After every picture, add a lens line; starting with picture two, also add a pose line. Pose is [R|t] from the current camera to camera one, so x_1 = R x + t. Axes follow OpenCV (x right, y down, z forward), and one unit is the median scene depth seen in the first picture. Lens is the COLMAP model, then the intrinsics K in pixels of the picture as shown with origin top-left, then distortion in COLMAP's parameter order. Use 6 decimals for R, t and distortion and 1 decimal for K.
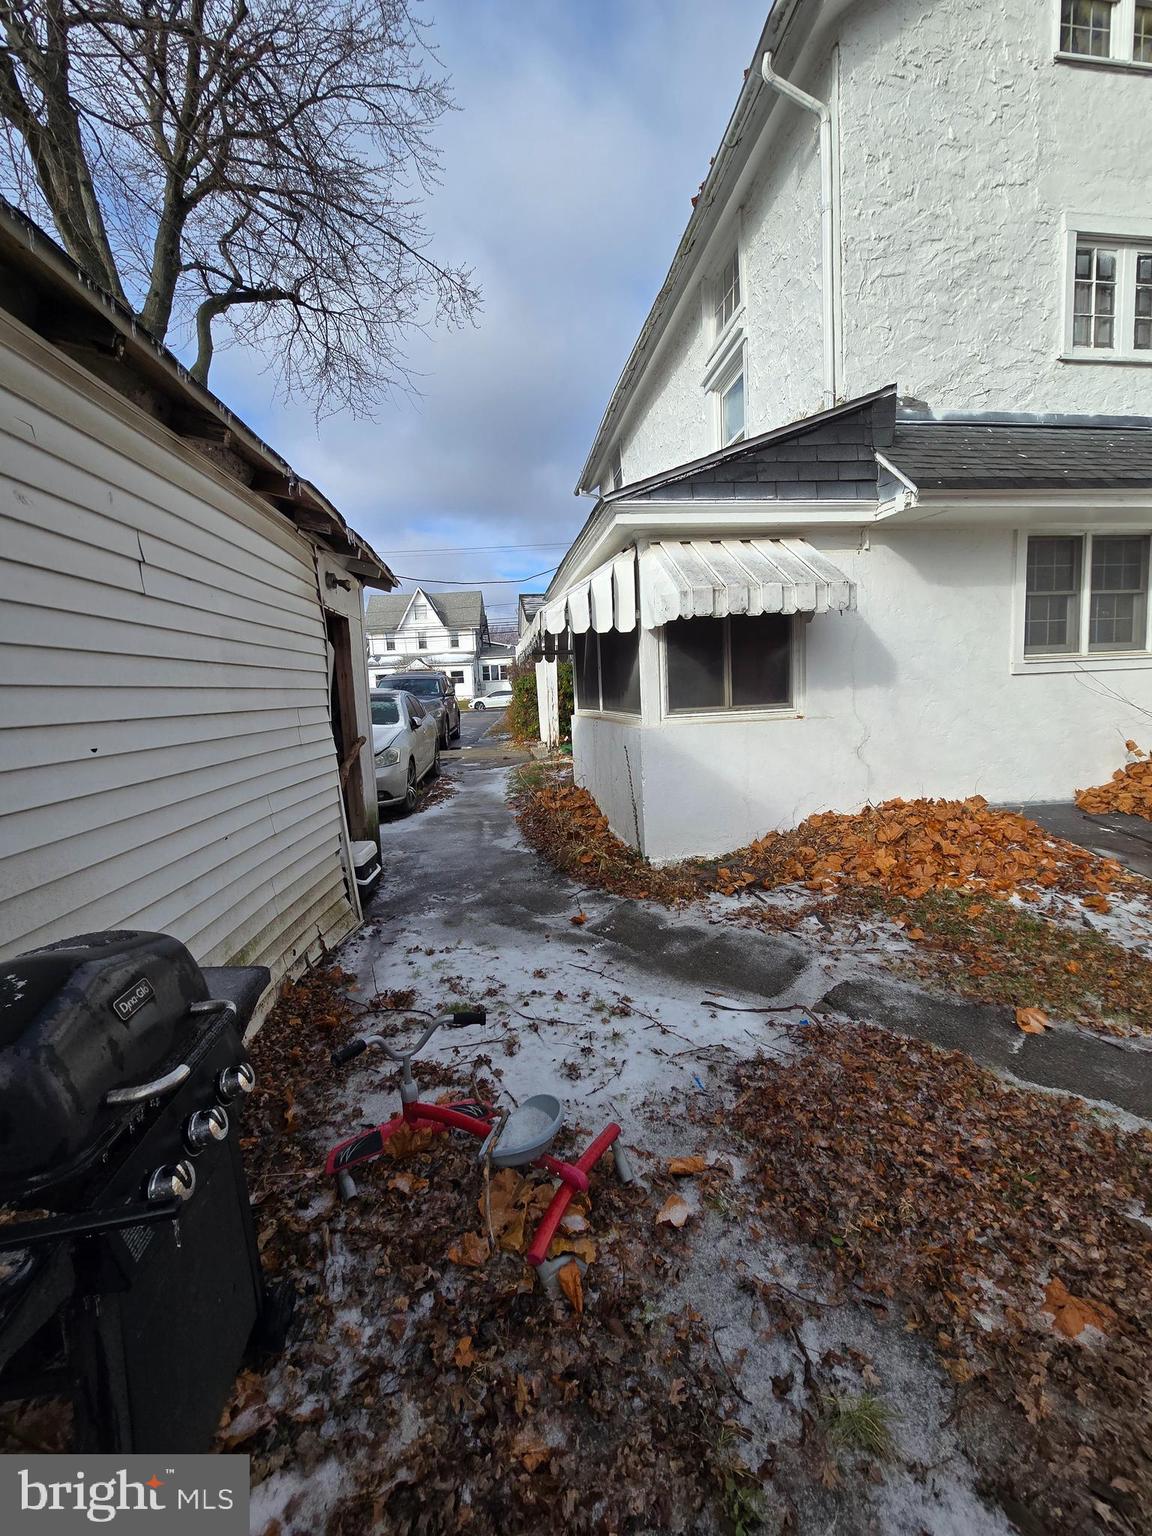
lens RADIAL K [[627.7, 0, 575.4], [0, 627.7, 766.1], [0, 0, 1]] dist [-0.007044, 0.002023]
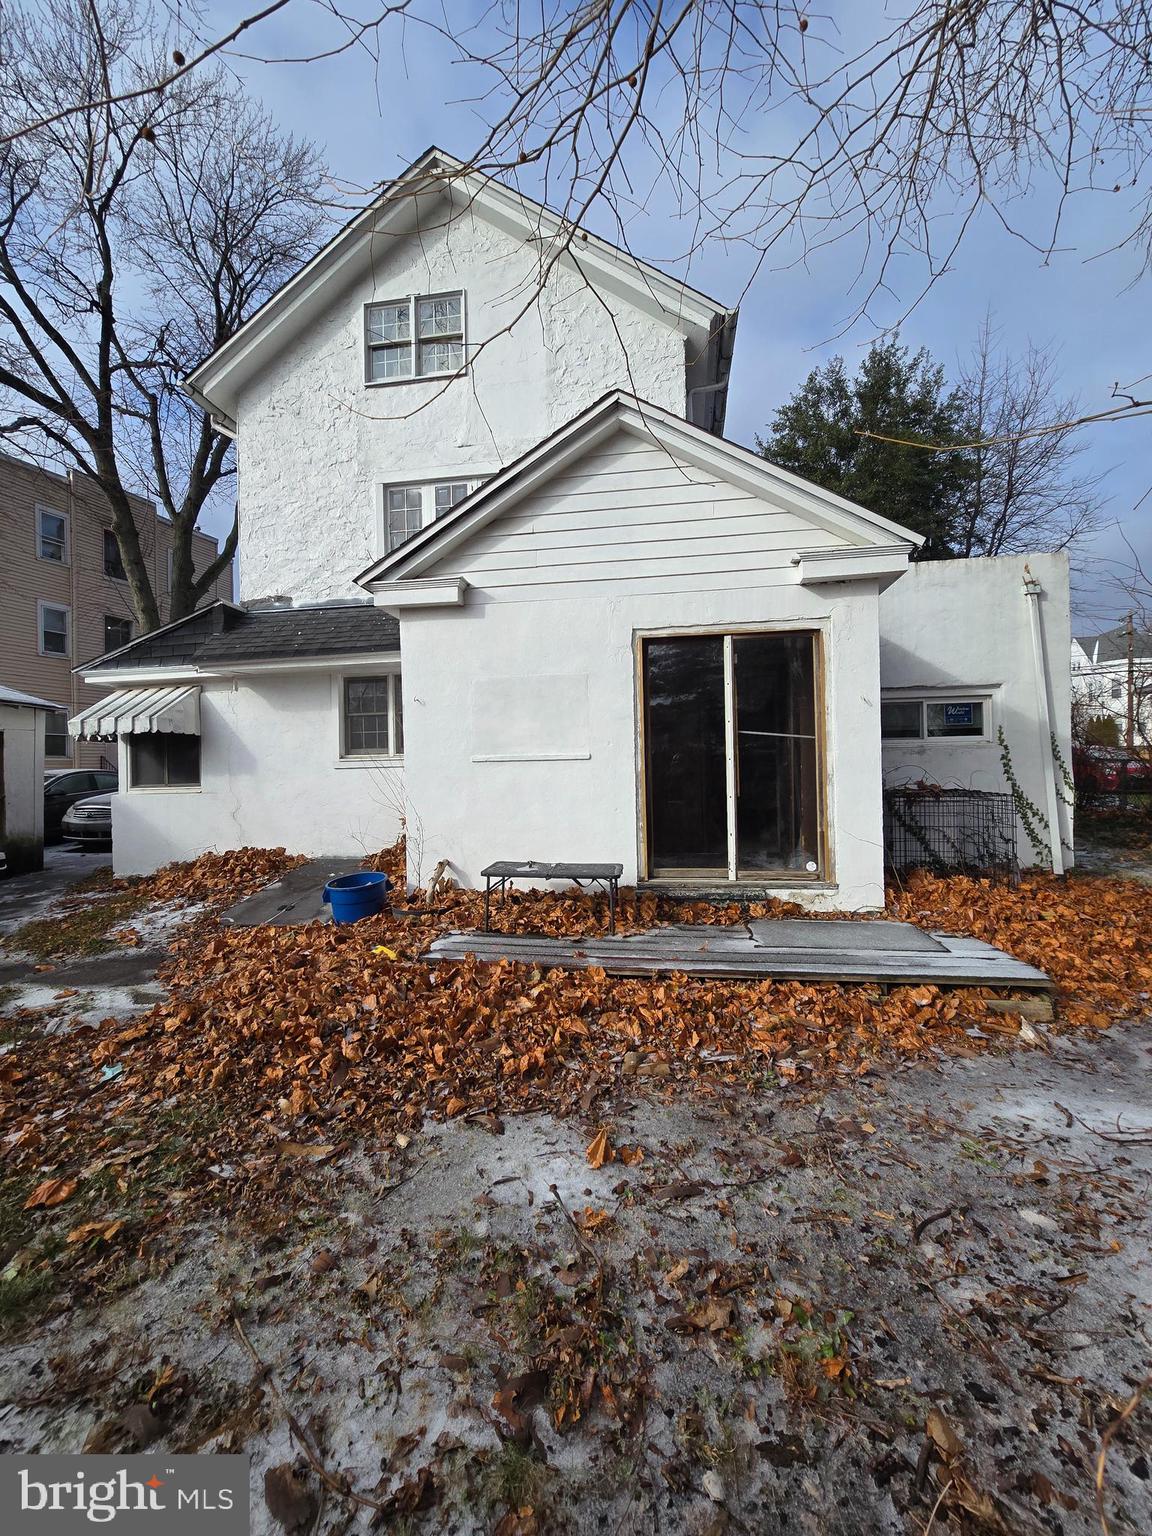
lens RADIAL K [[627.7, 0, 577.1], [0, 627.7, 762.1], [0, 0, 1]] dist [-0.007044, 0.002023]
pose [[0.947360, 0.034436, -0.318314, 1.781667], [-0.064438, 0.994362, -0.084208, -0.080244], [0.313620, 0.100287, 0.944238, -0.232006]]
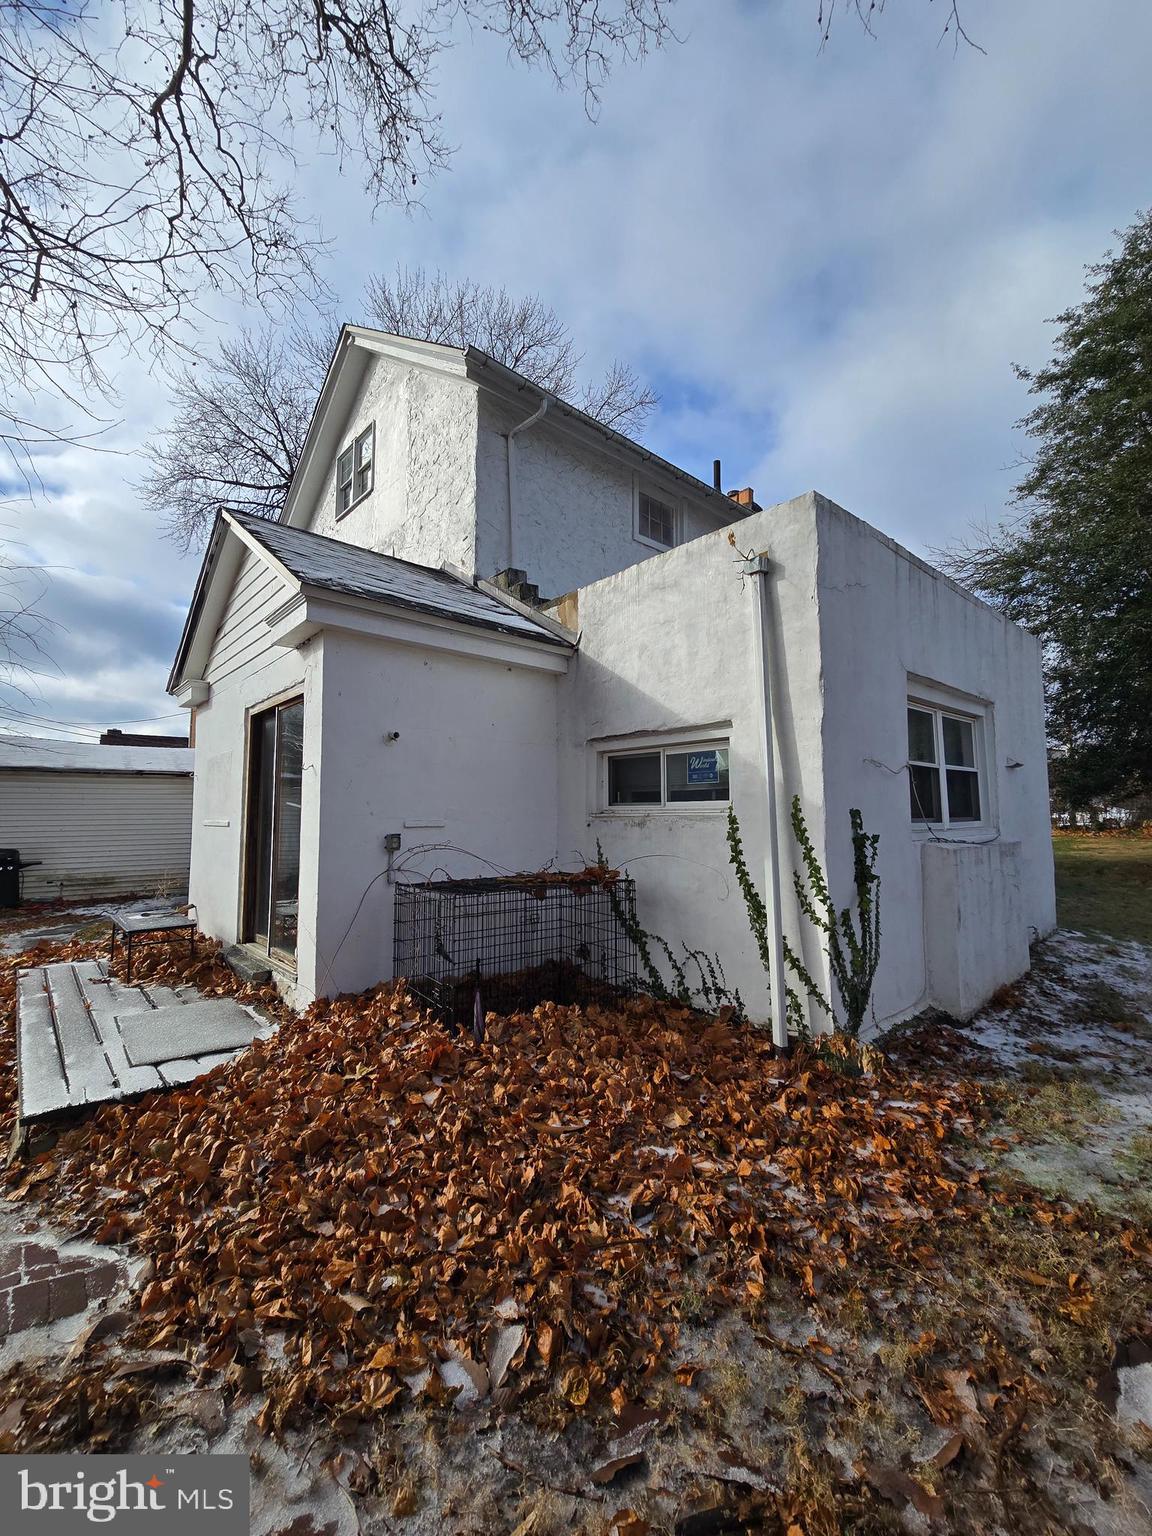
lens RADIAL K [[627.7, 0, 575.3], [0, 627.7, 768.8], [0, 0, 1]] dist [-0.007044, 0.002023]
pose [[0.526790, -0.009573, -0.849941, 2.131070], [-0.111747, 0.990477, -0.080417, -0.140352], [0.842618, 0.137342, 0.520704, 0.075398]]
